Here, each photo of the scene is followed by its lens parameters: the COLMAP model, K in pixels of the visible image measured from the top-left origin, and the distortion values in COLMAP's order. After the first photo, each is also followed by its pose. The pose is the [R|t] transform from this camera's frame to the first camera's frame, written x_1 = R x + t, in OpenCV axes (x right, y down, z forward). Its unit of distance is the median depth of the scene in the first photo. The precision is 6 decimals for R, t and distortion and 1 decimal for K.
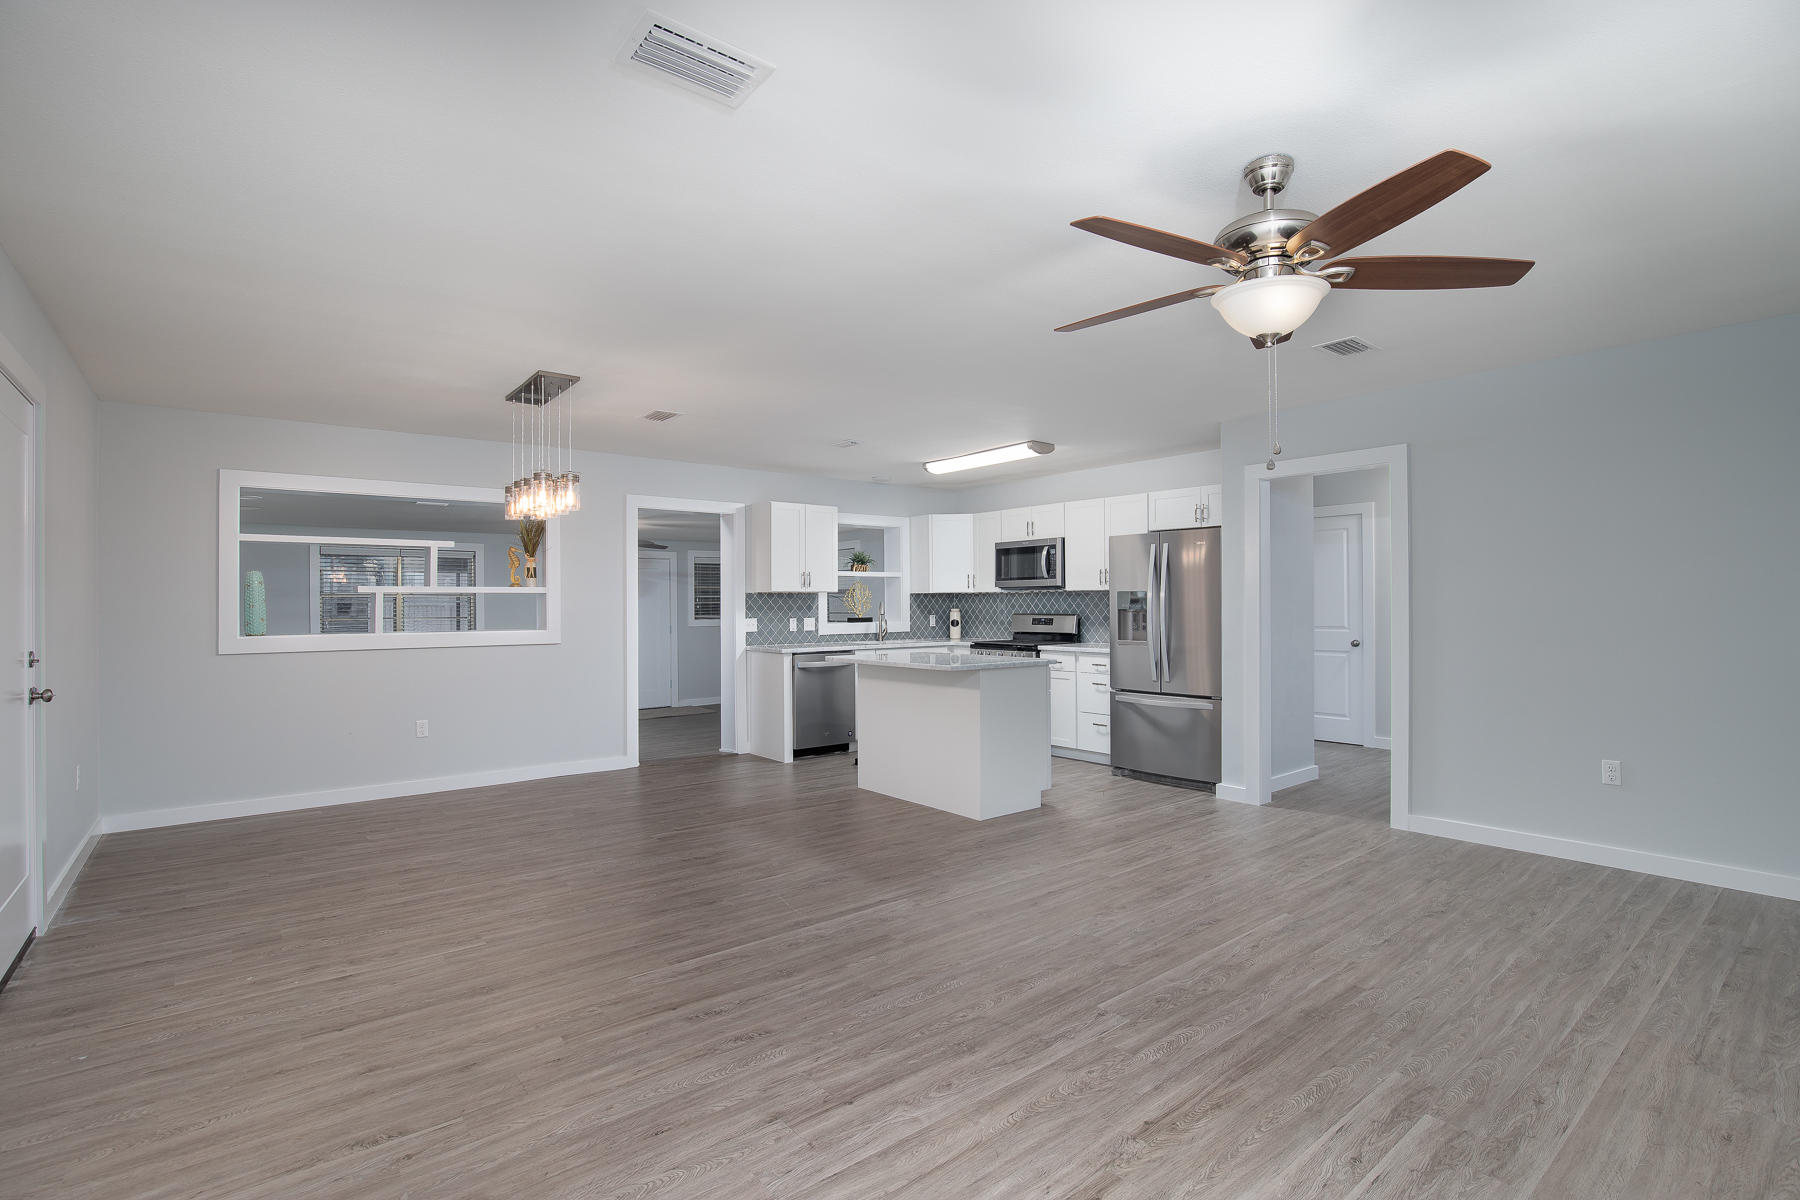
lens RADIAL K [[838.3, 0, 900.0], [0, 838.3, 600.0], [0, 0, 1]] dist [-0.001327, 0.000107]
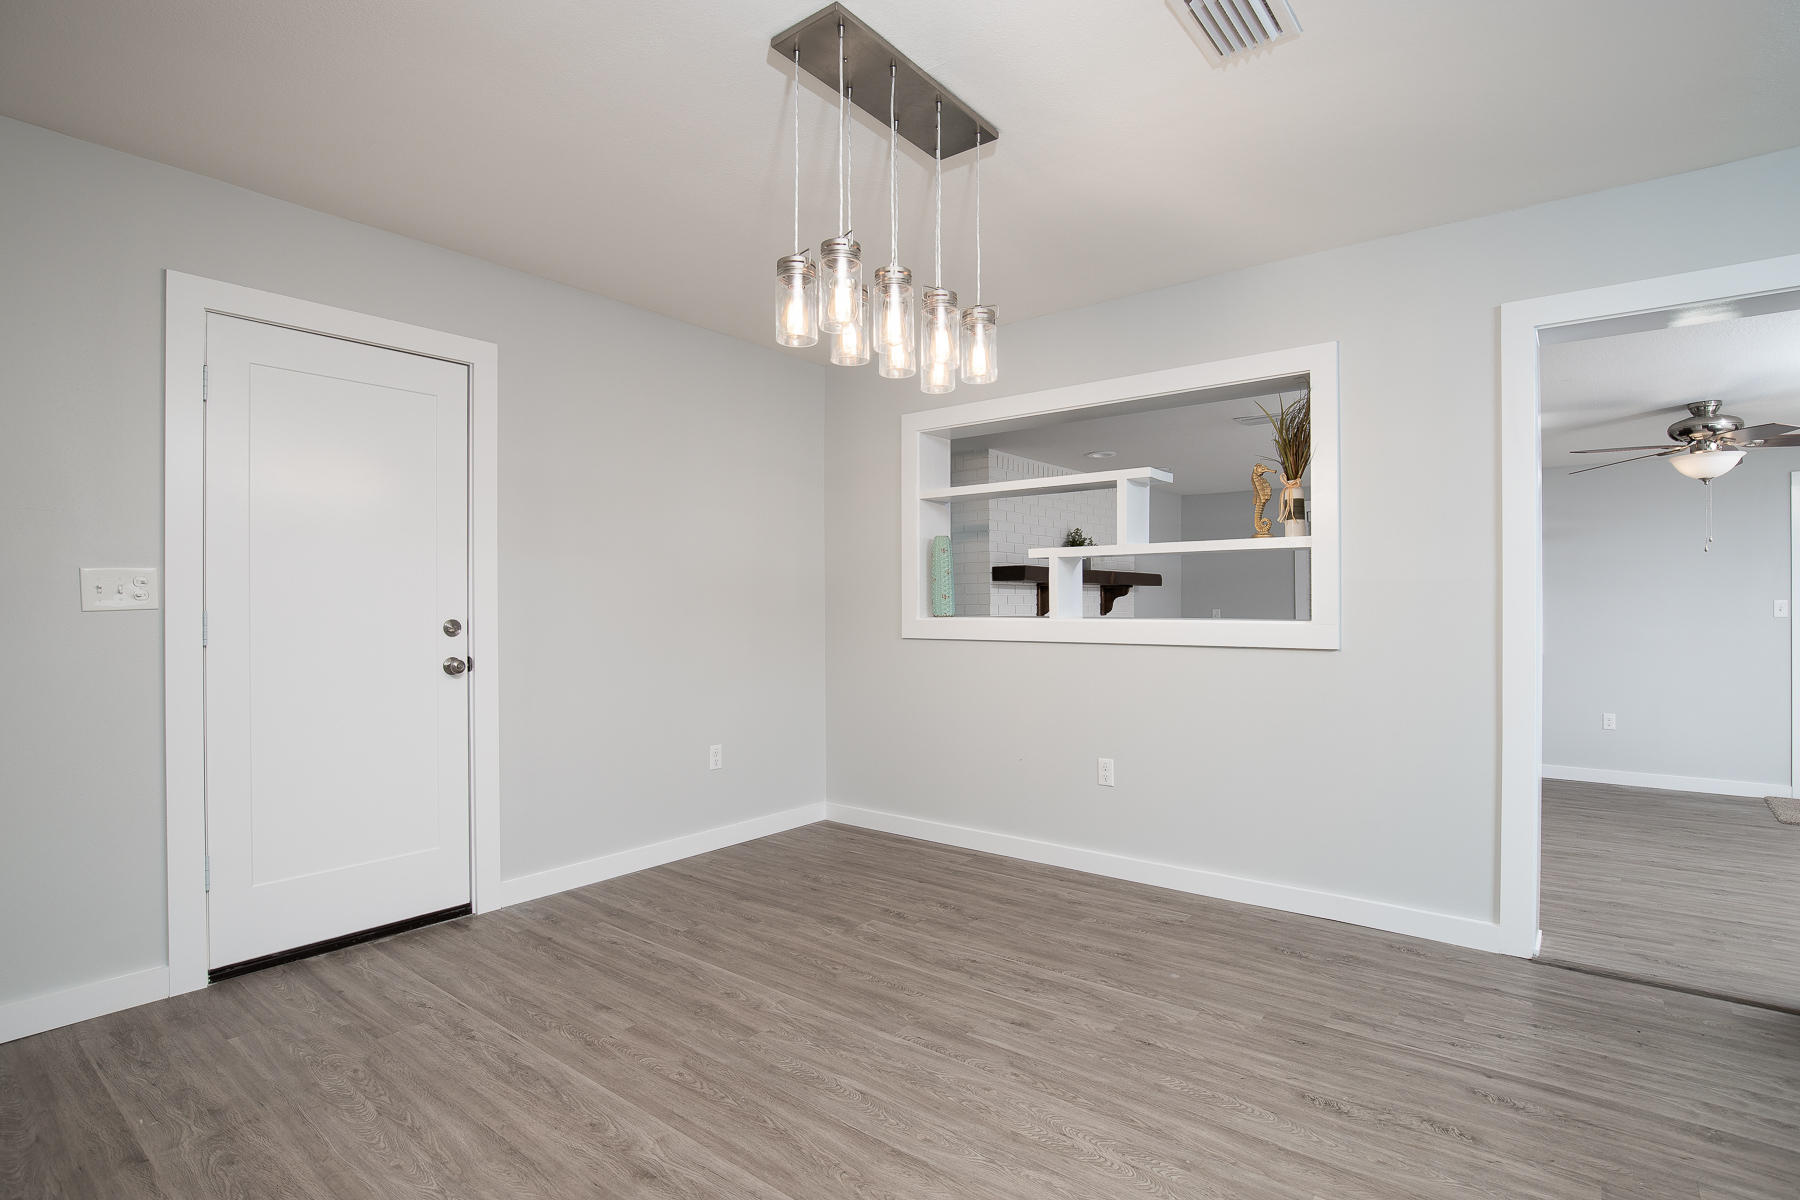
lens RADIAL K [[886.8, 0, 900.0], [0, 886.8, 600.0], [0, 0, 1]] dist [-0.035714, 0.008579]
pose [[0.224024, 0.000137, -0.974584, 0.029428], [0.008375, 0.999963, 0.002066, 0.016962], [0.974548, -0.008625, 0.224015, 0.535747]]
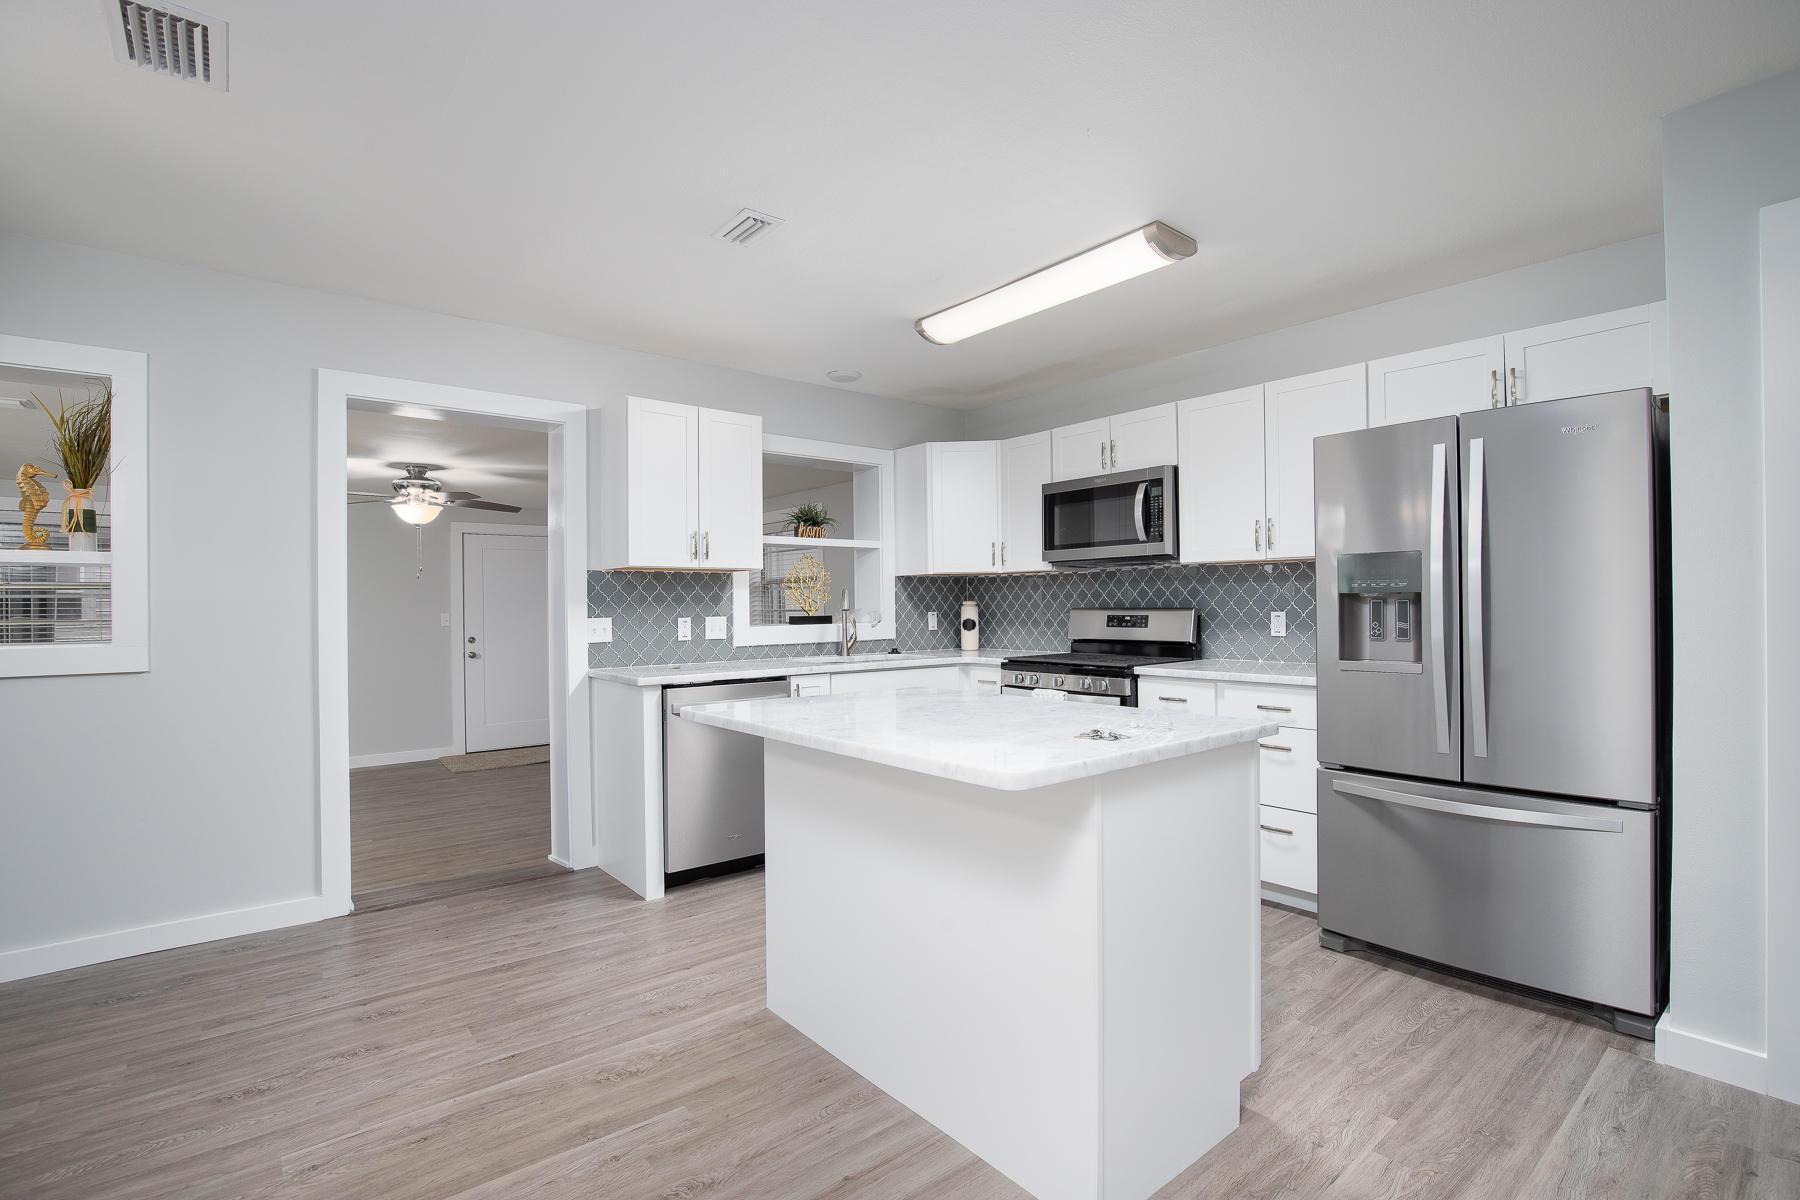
lens RADIAL K [[838.3, 0, 900.0], [0, 838.3, 600.0], [0, 0, 1]] dist [-0.001327, 0.000107]
pose [[0.999969, -0.004062, 0.006731, 0.012339], [0.004073, 0.999990, -0.001562, 0.011744], [-0.006724, 0.001590, 0.999976, 0.441214]]
